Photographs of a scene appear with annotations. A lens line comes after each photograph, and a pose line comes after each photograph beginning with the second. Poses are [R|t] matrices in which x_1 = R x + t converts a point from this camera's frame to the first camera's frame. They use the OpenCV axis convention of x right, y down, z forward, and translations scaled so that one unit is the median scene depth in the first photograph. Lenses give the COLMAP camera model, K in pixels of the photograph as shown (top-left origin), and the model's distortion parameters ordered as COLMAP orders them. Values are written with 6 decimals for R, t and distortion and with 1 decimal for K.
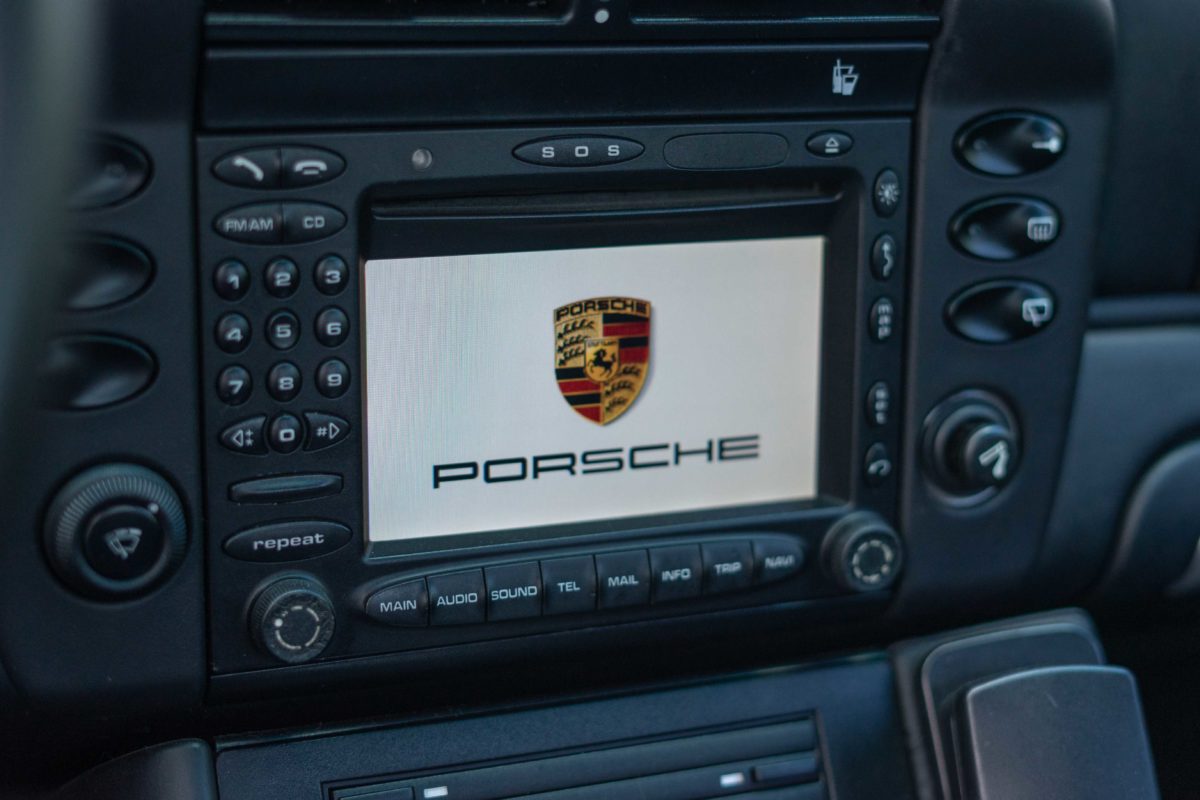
lens RADIAL K [[2008.4, 0, 598.4], [0, 2008.4, 375.2], [0, 0, 1]] dist [-0.023191, -0.007872]
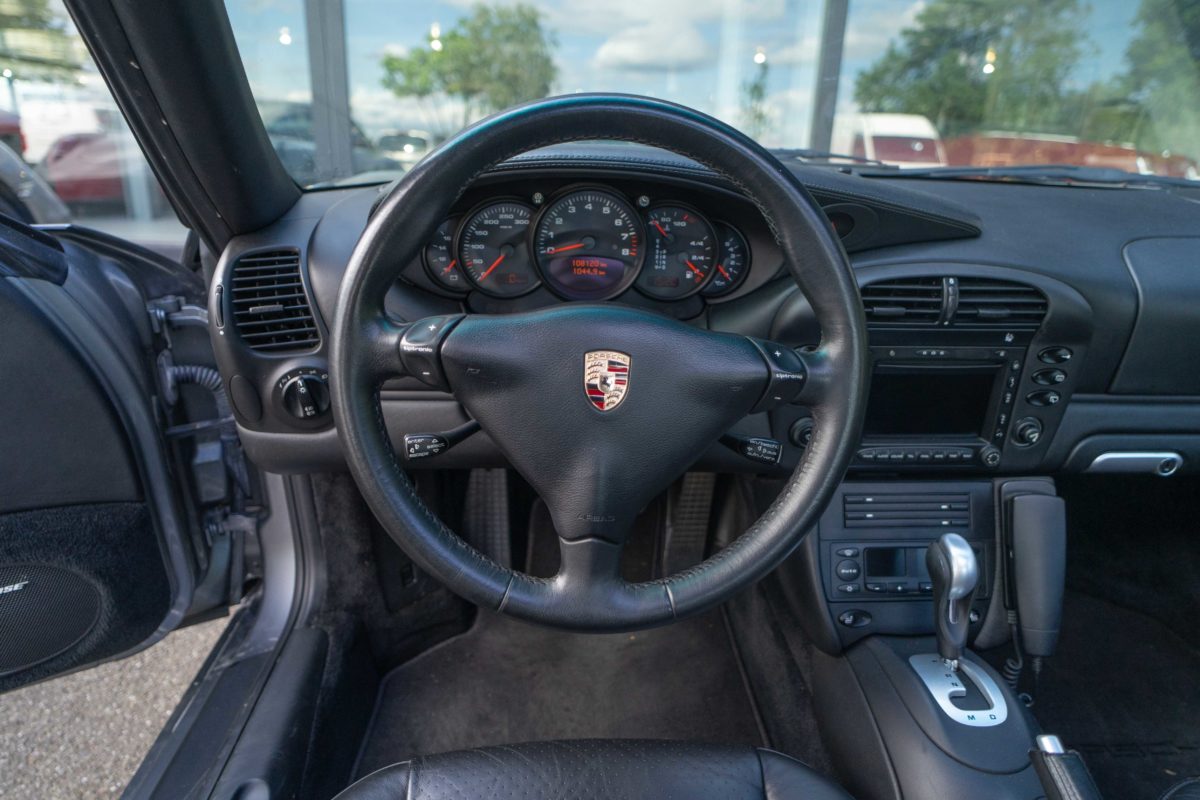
lens RADIAL K [[742.6, 0, 603.3], [0, 742.6, 400.5], [0, 0, 1]] dist [-0.000888, -0.003164]
pose [[0.948206, 0.133866, -0.288071, -0.177613], [-0.080863, 0.978711, 0.188640, -0.225352], [0.307191, -0.155575, 0.938845, -0.547400]]
